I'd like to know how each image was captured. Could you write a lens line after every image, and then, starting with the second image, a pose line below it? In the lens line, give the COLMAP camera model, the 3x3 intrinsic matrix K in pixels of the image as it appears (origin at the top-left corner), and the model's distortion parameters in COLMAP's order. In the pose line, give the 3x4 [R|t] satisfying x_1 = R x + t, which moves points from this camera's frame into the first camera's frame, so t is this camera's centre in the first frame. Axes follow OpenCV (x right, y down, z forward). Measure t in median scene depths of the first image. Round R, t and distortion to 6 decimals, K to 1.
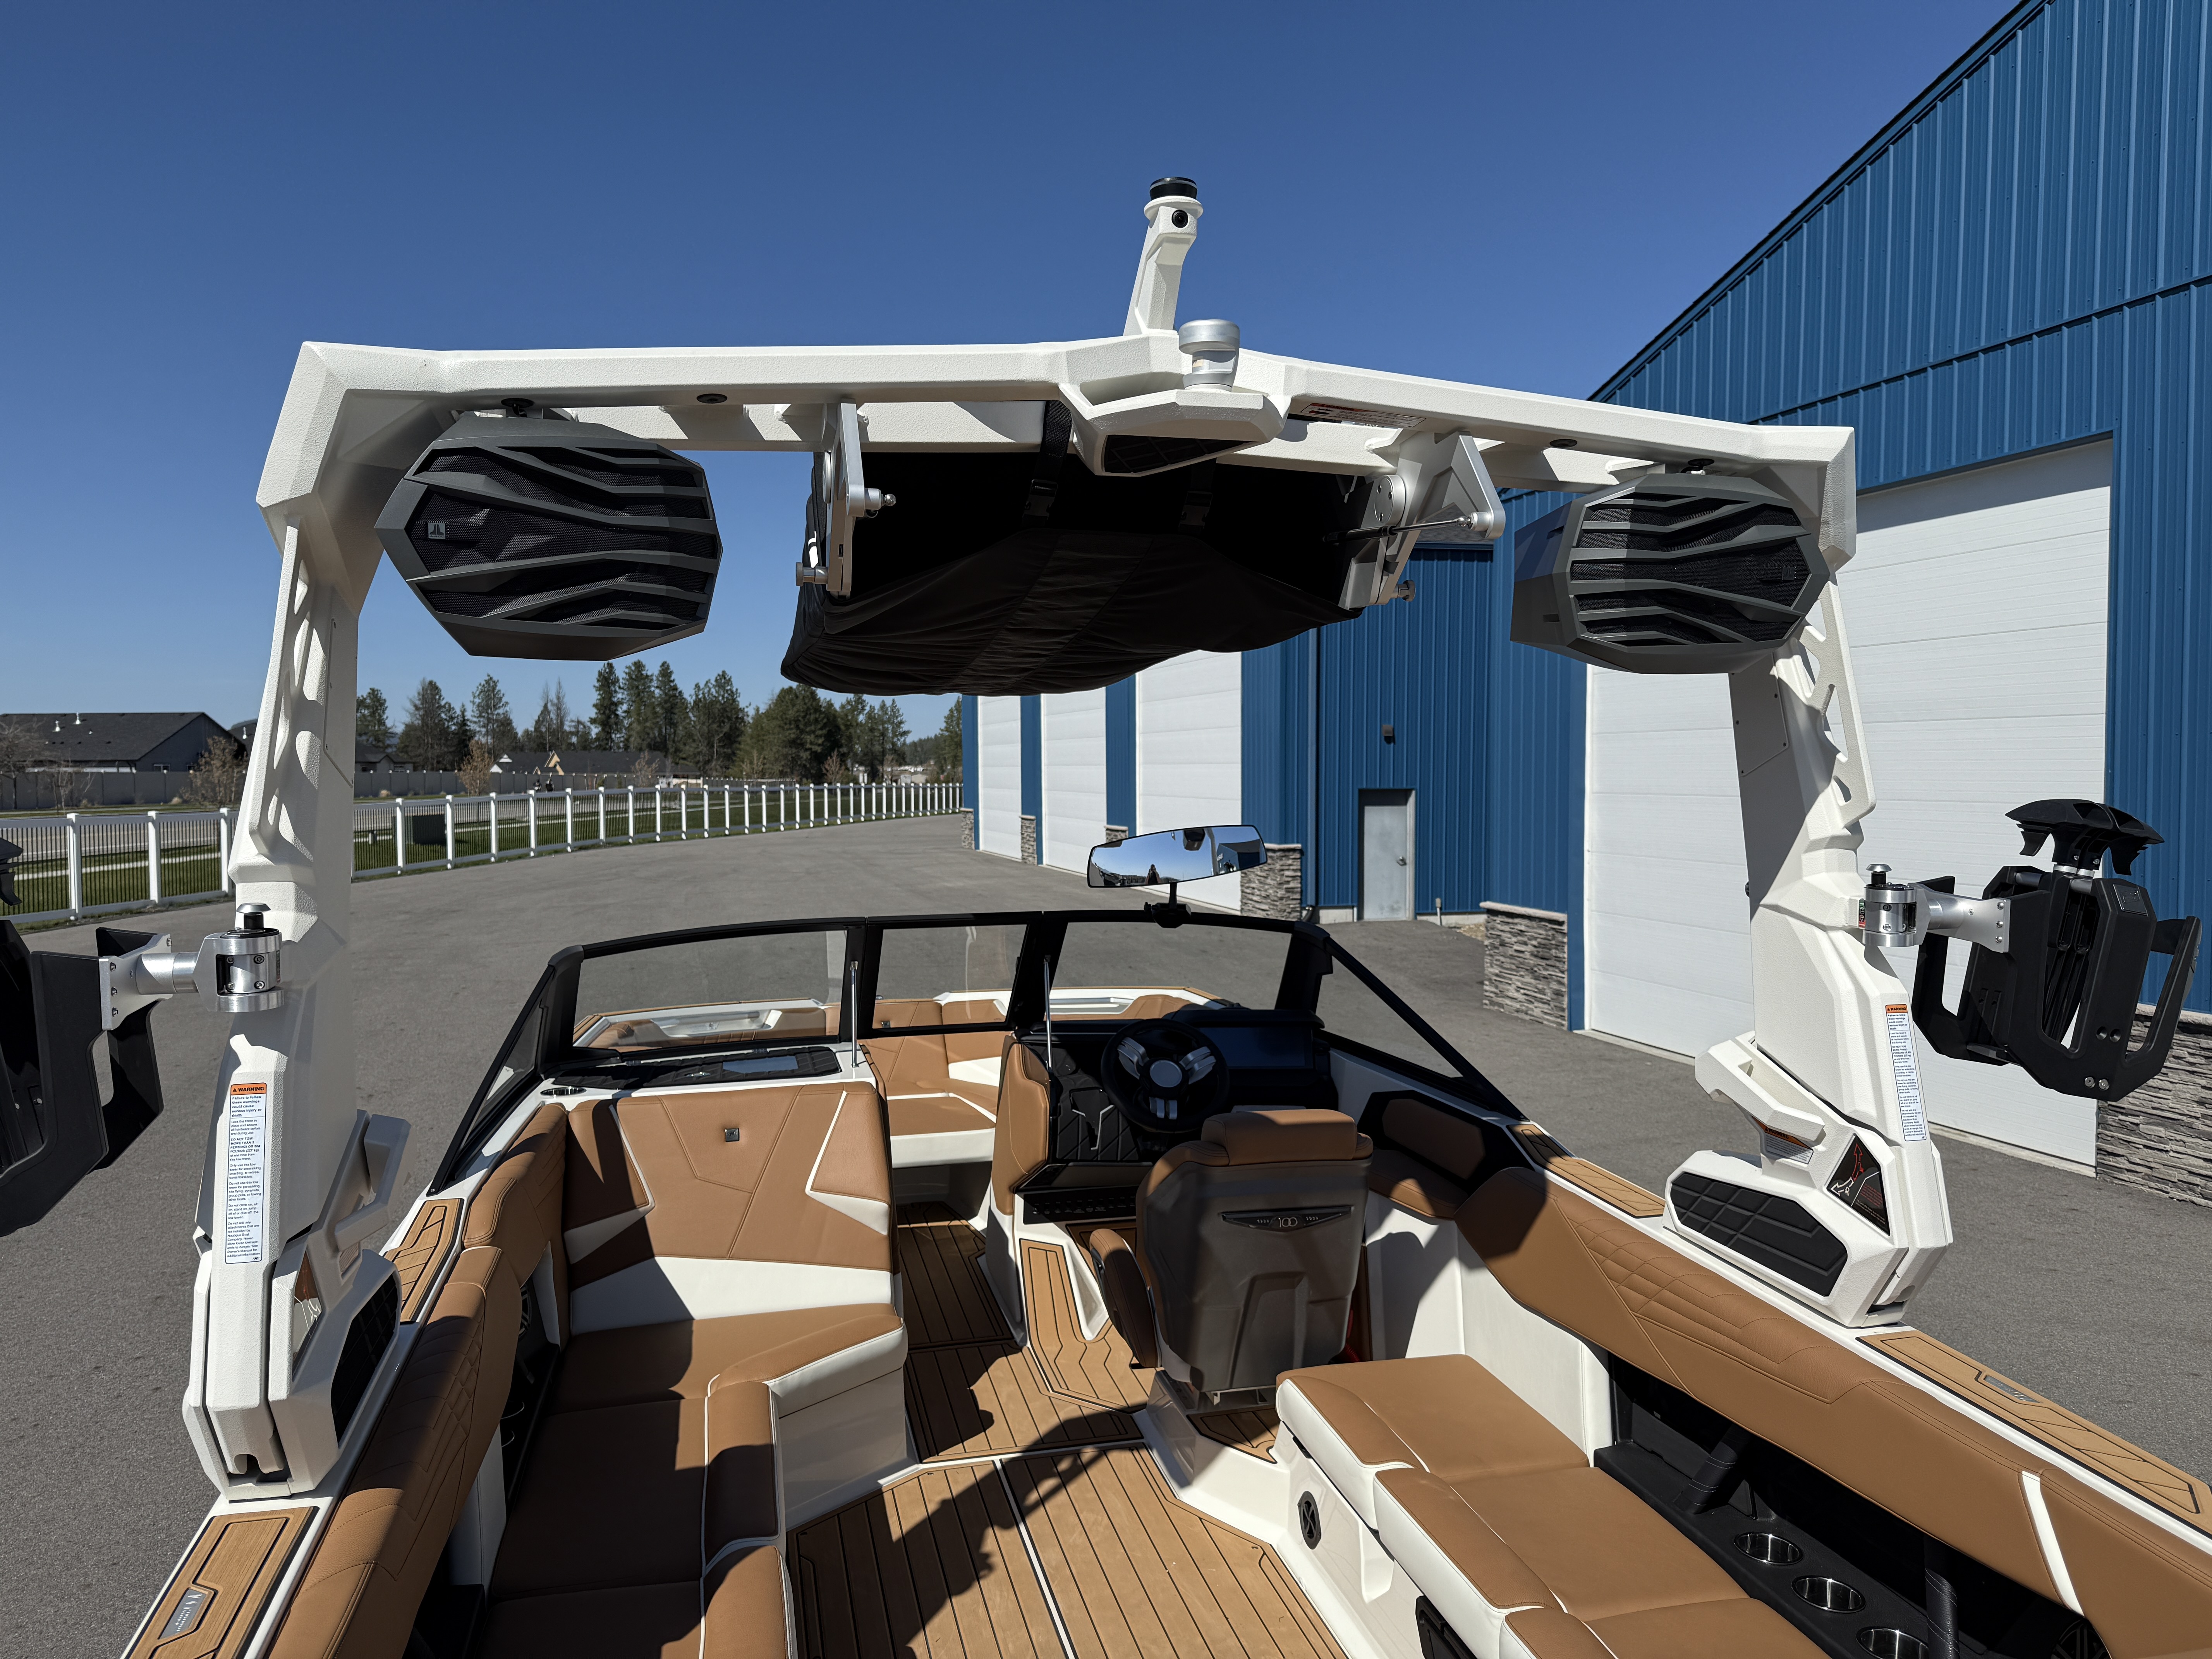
lens RADIAL K [[1563.6, 0, 1106.0], [0, 1563.6, 829.5], [0, 0, 1]] dist [0.036738, -0.050547]
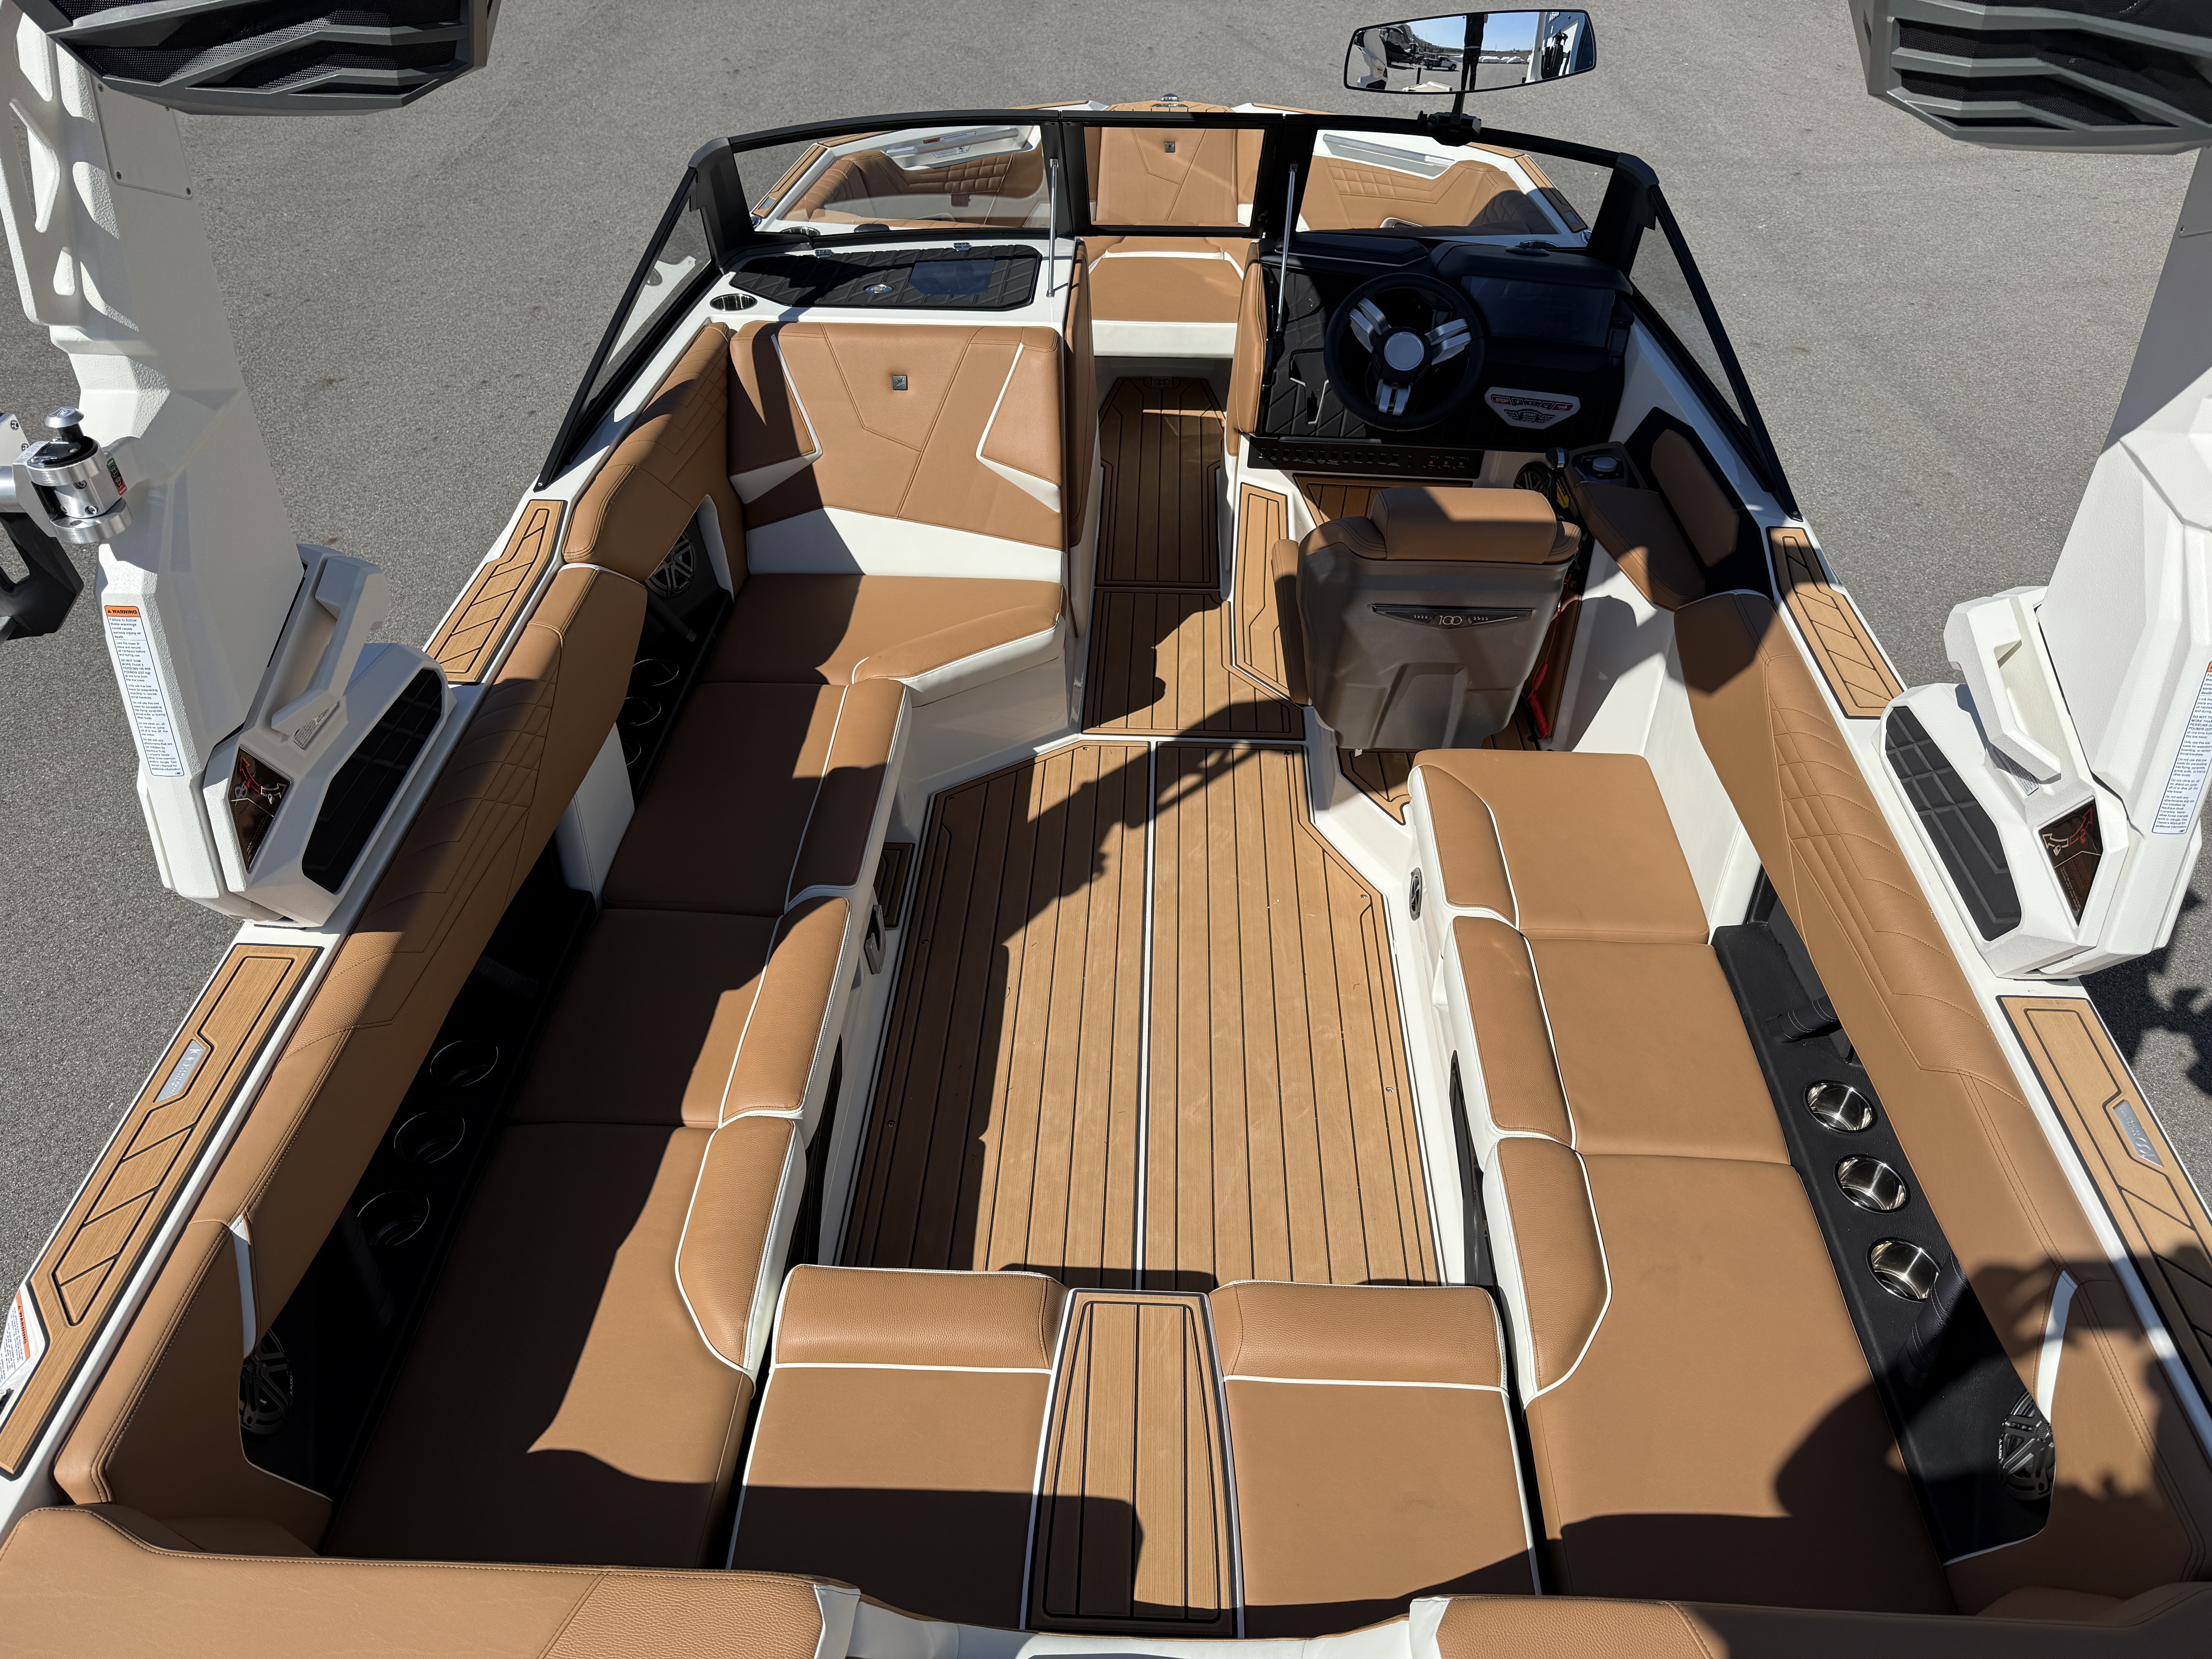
lens RADIAL K [[1540.7, 0, 1105.2], [0, 1540.7, 860.7], [0, 0, 1]] dist [0.067644, -0.108729]
pose [[0.959800, 0.193209, -0.203605, 0.138905], [-0.026687, 0.784914, 0.619030, -0.181587], [0.279414, -0.588711, 0.758517, 0.219628]]
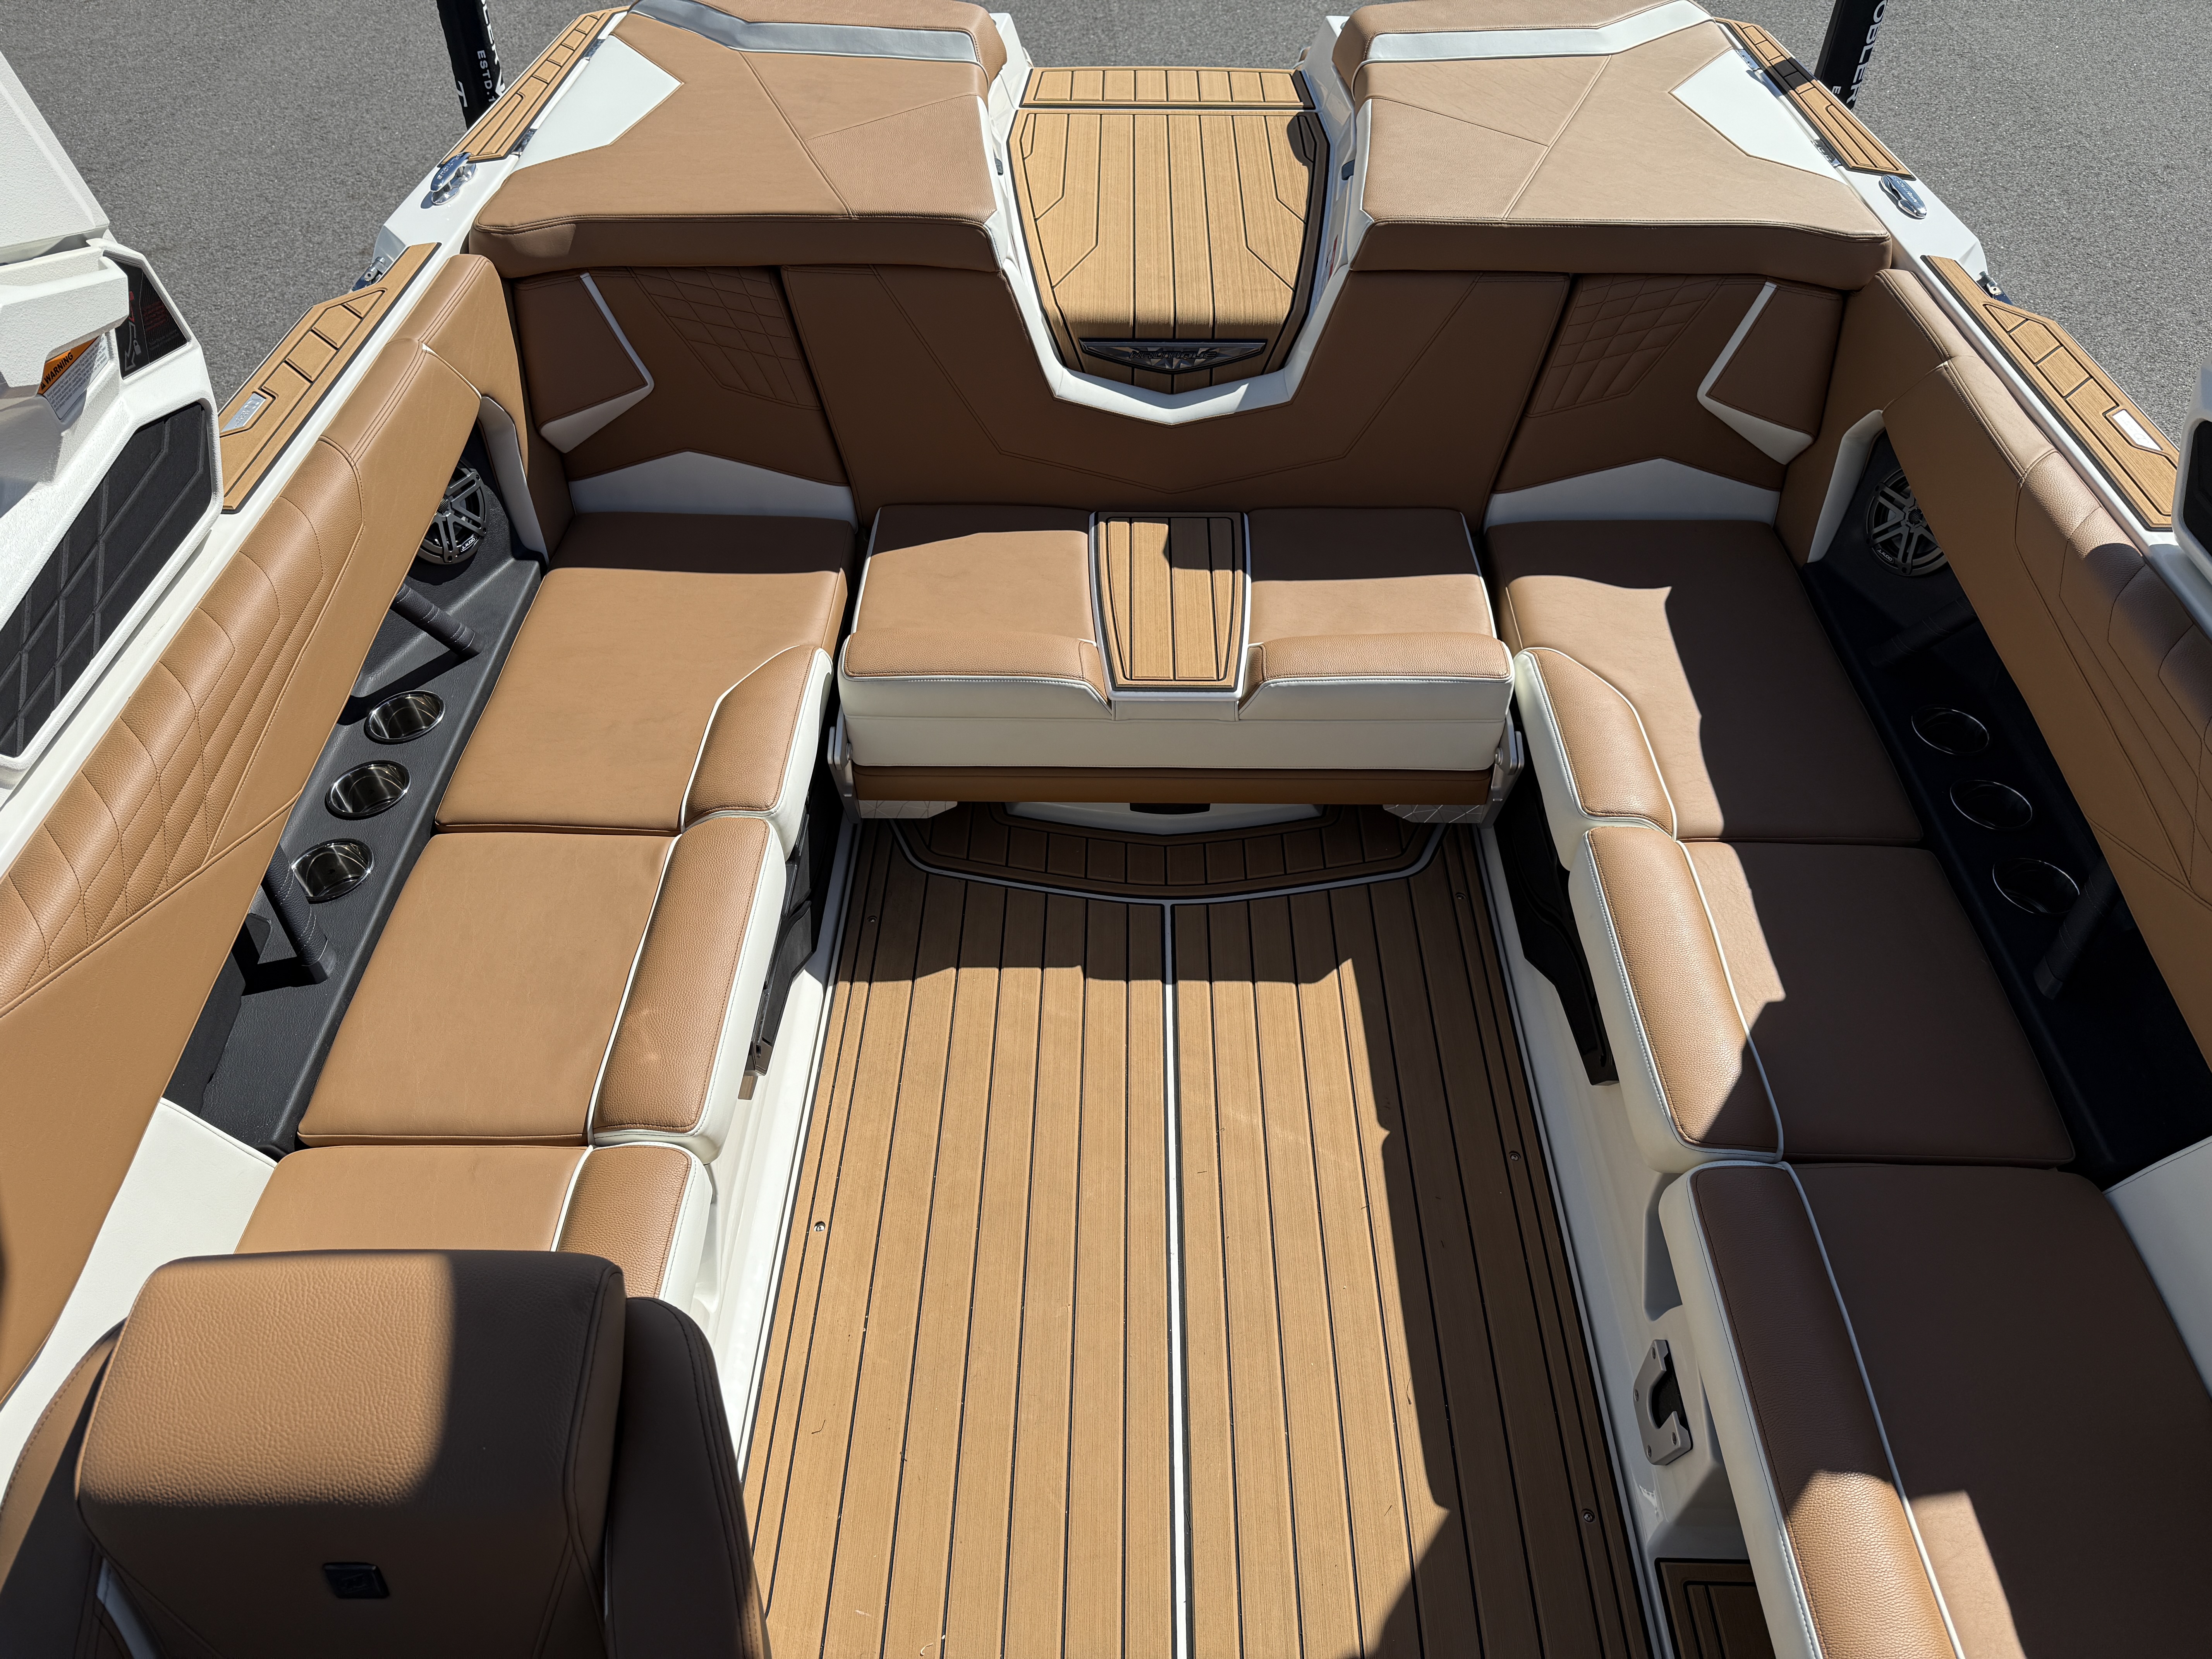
lens RADIAL K [[1540.7, 0, 1105.2], [0, 1540.7, 860.7], [0, 0, 1]] dist [0.067644, -0.108729]
pose [[-0.966834, -0.179357, 0.181835, -0.060830], [0.017370, 0.664118, 0.747426, -0.085043], [-0.254816, 0.725795, -0.638976, 1.145352]]
